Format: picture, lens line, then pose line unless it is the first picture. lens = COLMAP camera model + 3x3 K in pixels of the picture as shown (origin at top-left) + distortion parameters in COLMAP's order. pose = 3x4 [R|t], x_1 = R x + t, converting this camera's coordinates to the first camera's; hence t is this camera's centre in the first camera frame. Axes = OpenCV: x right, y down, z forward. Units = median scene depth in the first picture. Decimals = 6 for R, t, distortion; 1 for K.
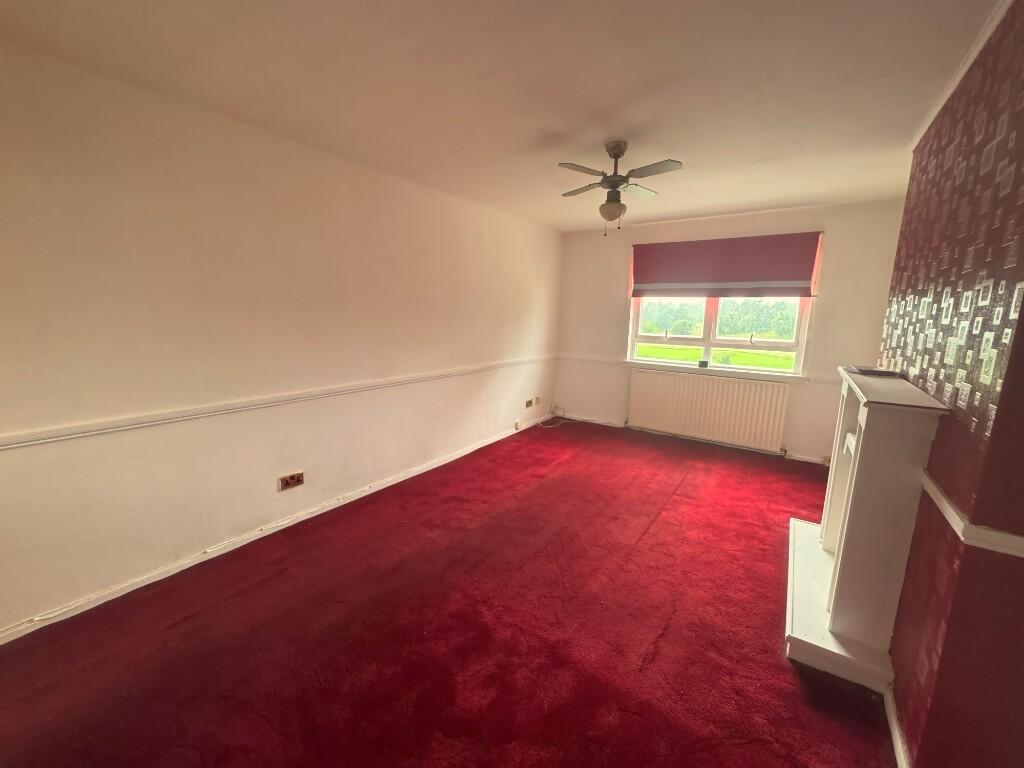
lens RADIAL K [[406.5, 0, 512.8], [0, 406.5, 384.4], [0, 0, 1]] dist [-0.001723, -0.001433]
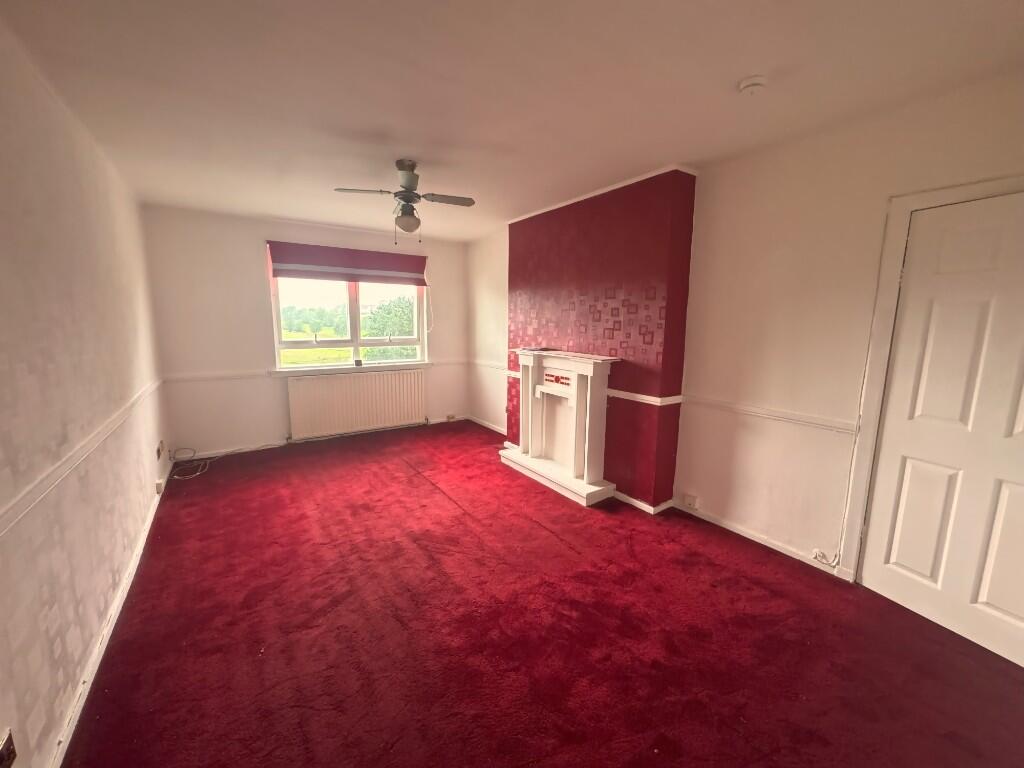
lens RADIAL K [[406.5, 0, 509.0], [0, 406.5, 385.5], [0, 0, 1]] dist [-0.001723, -0.001433]
pose [[0.353790, -0.166635, 0.920362, -0.453605], [0.165628, 0.979613, 0.113695, -0.053549], [-0.920544, 0.112213, 0.374176, 0.254897]]
